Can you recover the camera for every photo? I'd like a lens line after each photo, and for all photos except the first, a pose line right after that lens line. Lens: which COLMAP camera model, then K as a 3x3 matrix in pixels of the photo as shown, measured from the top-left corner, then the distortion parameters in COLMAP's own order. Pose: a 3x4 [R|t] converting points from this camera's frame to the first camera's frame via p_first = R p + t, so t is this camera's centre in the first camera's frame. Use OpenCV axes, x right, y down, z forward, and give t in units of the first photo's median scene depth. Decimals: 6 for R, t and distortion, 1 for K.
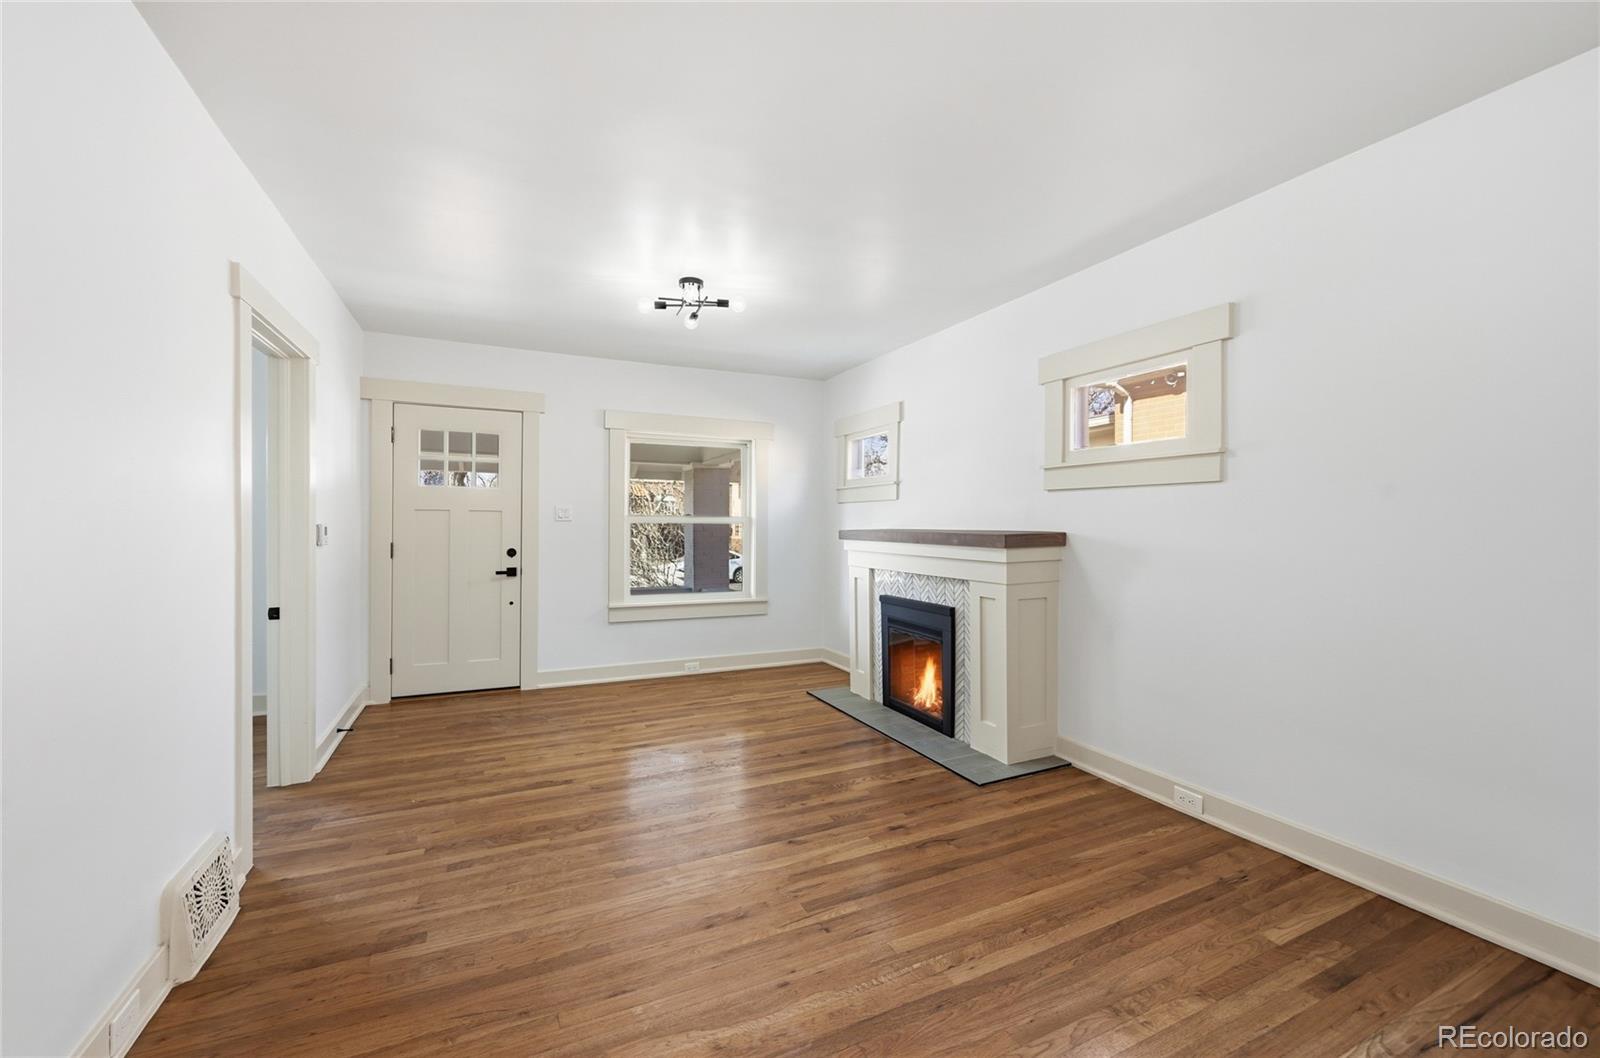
lens RADIAL K [[636.2, 0, 794.4], [0, 636.2, 527.2], [0, 0, 1]] dist [0.000276, -0.000149]
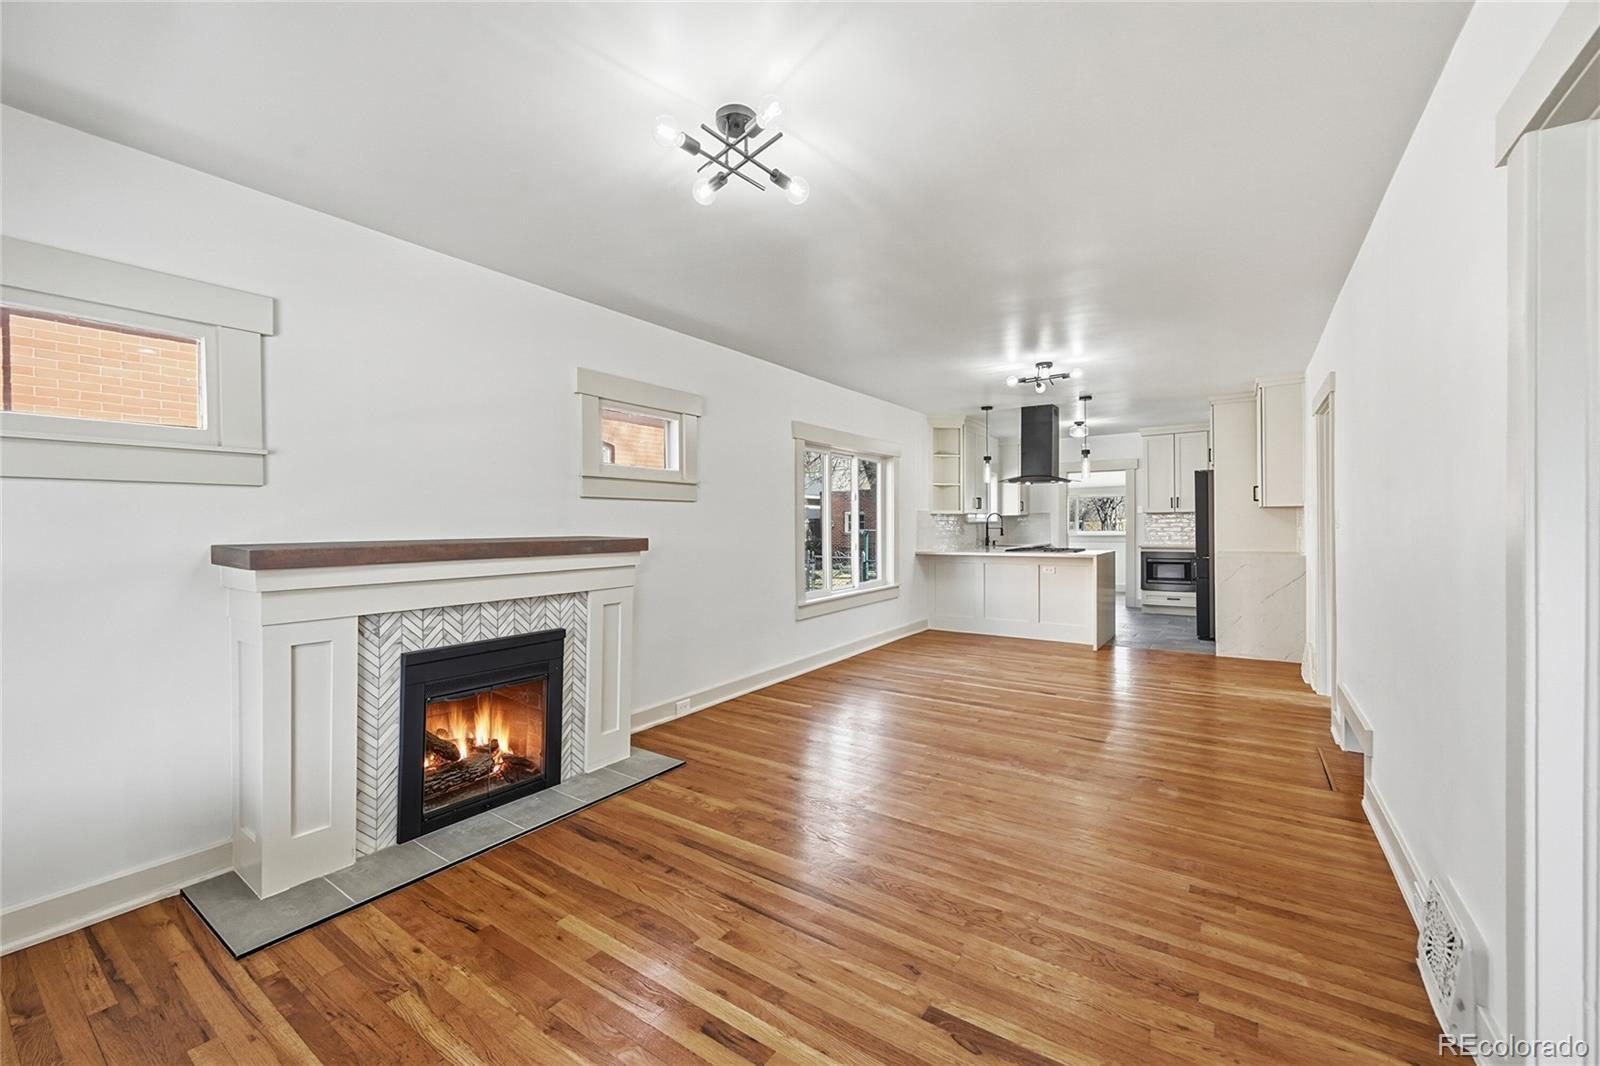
lens RADIAL K [[635.0, 0, 791.9], [0, 635.0, 529.4], [0, 0, 1]] dist [-0.001628, 0.000237]
pose [[-0.497128, -0.000705, 0.867677, -0.704005], [0.014919, 0.999845, 0.009360, -0.010904], [-0.867549, 0.017598, -0.497040, 1.263806]]
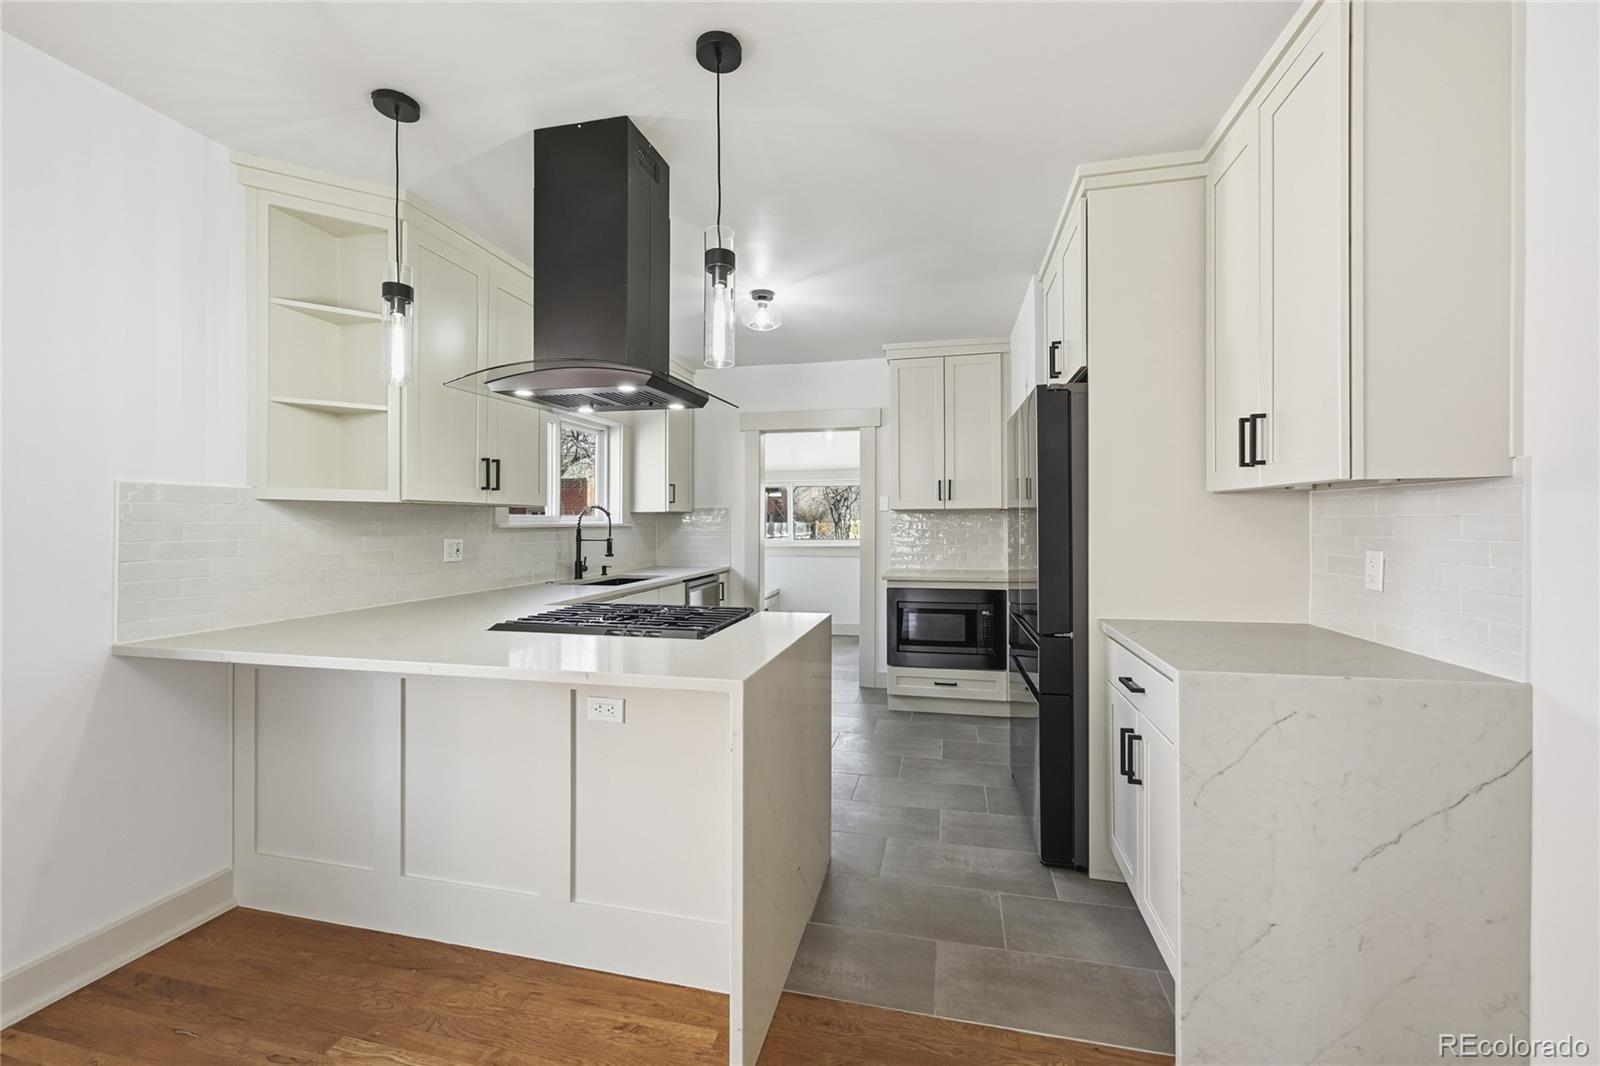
lens RADIAL K [[635.0, 0, 801.7], [0, 635.0, 523.9], [0, 0, 1]] dist [-0.001628, 0.000237]
pose [[-0.788879, 0.004001, 0.614535, -0.467005], [0.008342, 0.999956, 0.004197, -0.010385], [-0.614491, 0.008438, -0.788878, 0.888368]]
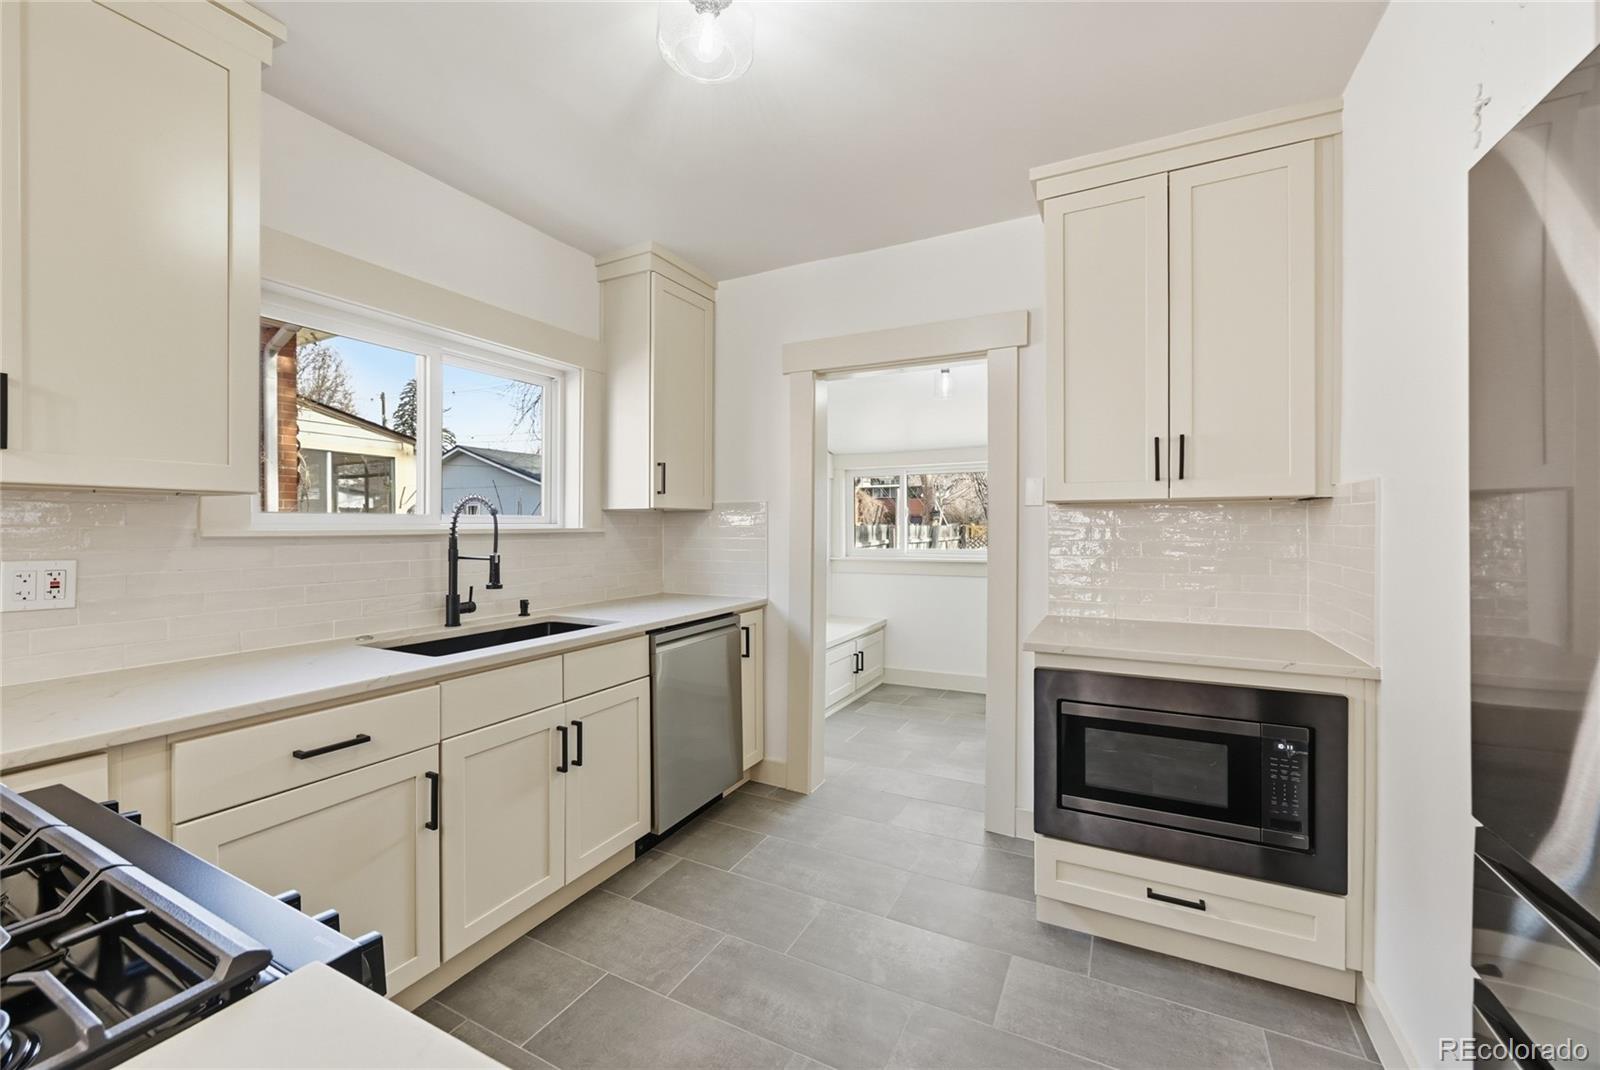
lens RADIAL K [[635.0, 0, 801.1], [0, 635.0, 528.9], [0, 0, 1]] dist [-0.001628, 0.000237]
pose [[-0.610771, -0.001305, 0.791806, -0.383853], [0.007052, 0.999950, 0.007087, -0.010592], [-0.791776, 0.009913, -0.610732, 0.734975]]
